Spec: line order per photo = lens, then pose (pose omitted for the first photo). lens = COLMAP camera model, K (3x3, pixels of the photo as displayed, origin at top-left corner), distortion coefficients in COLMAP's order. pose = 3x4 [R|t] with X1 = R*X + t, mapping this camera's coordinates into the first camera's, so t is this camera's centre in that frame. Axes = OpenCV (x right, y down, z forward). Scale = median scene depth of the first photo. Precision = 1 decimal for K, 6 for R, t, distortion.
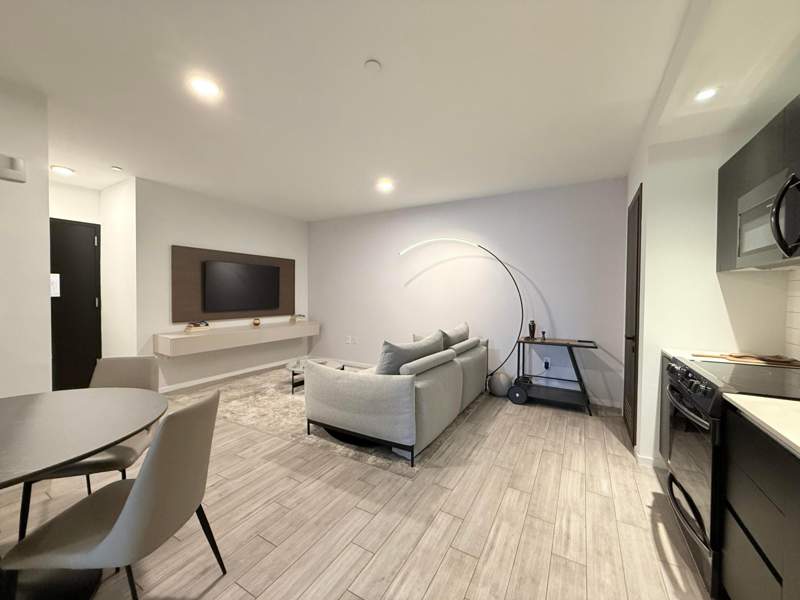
lens RADIAL K [[320.2, 0, 400.0], [0, 320.2, 300.0], [0, 0, 1]] dist [0.001133, 0.000330]
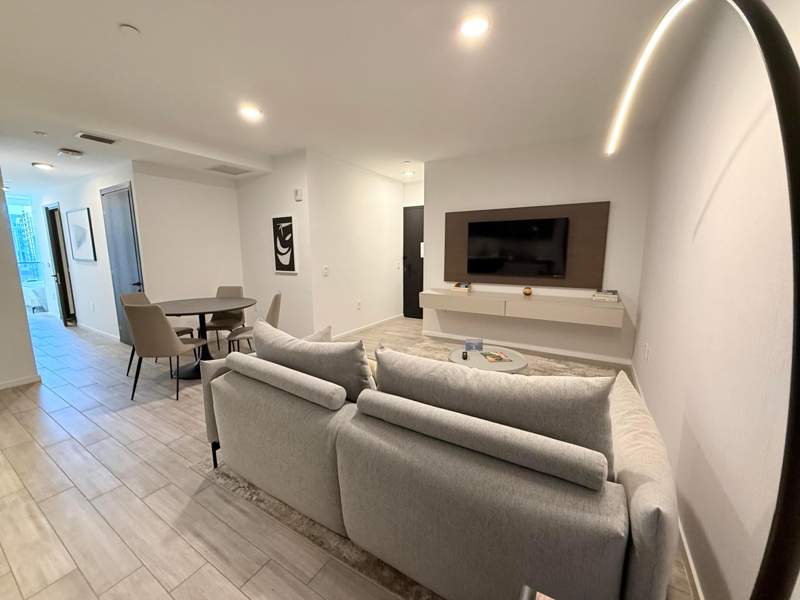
lens RADIAL K [[320.2, 0, 400.0], [0, 320.2, 300.0], [0, 0, 1]] dist [0.001133, 0.000330]
pose [[-0.032506, 0.143830, -0.989068, 0.529727], [-0.020038, 0.989299, 0.144522, -0.029698], [0.999271, 0.024517, -0.029276, 1.002156]]
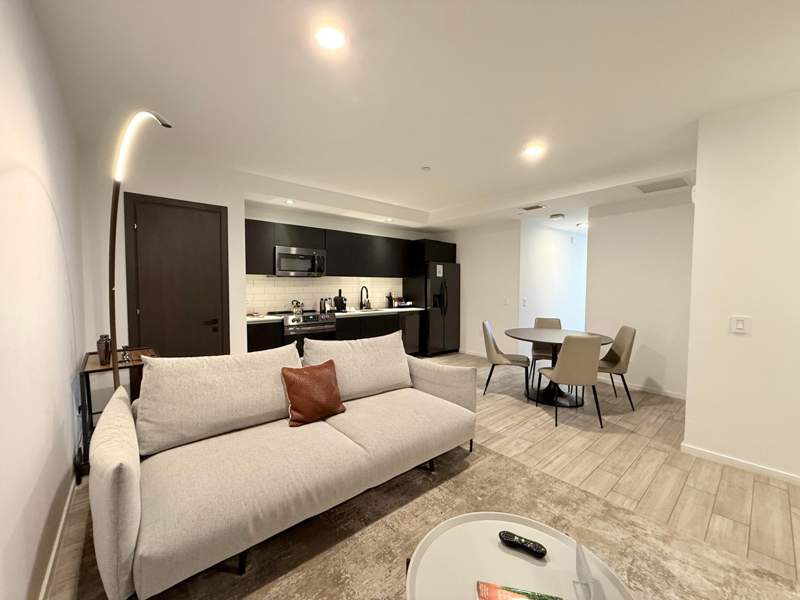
lens RADIAL K [[320.2, 0, 400.0], [0, 320.2, 300.0], [0, 0, 1]] dist [0.001133, 0.000330]
pose [[-0.942133, -0.017202, 0.334798, -0.305816], [0.001429, 0.998468, 0.055323, -0.039936], [-0.335237, 0.052600, -0.940664, 1.483512]]
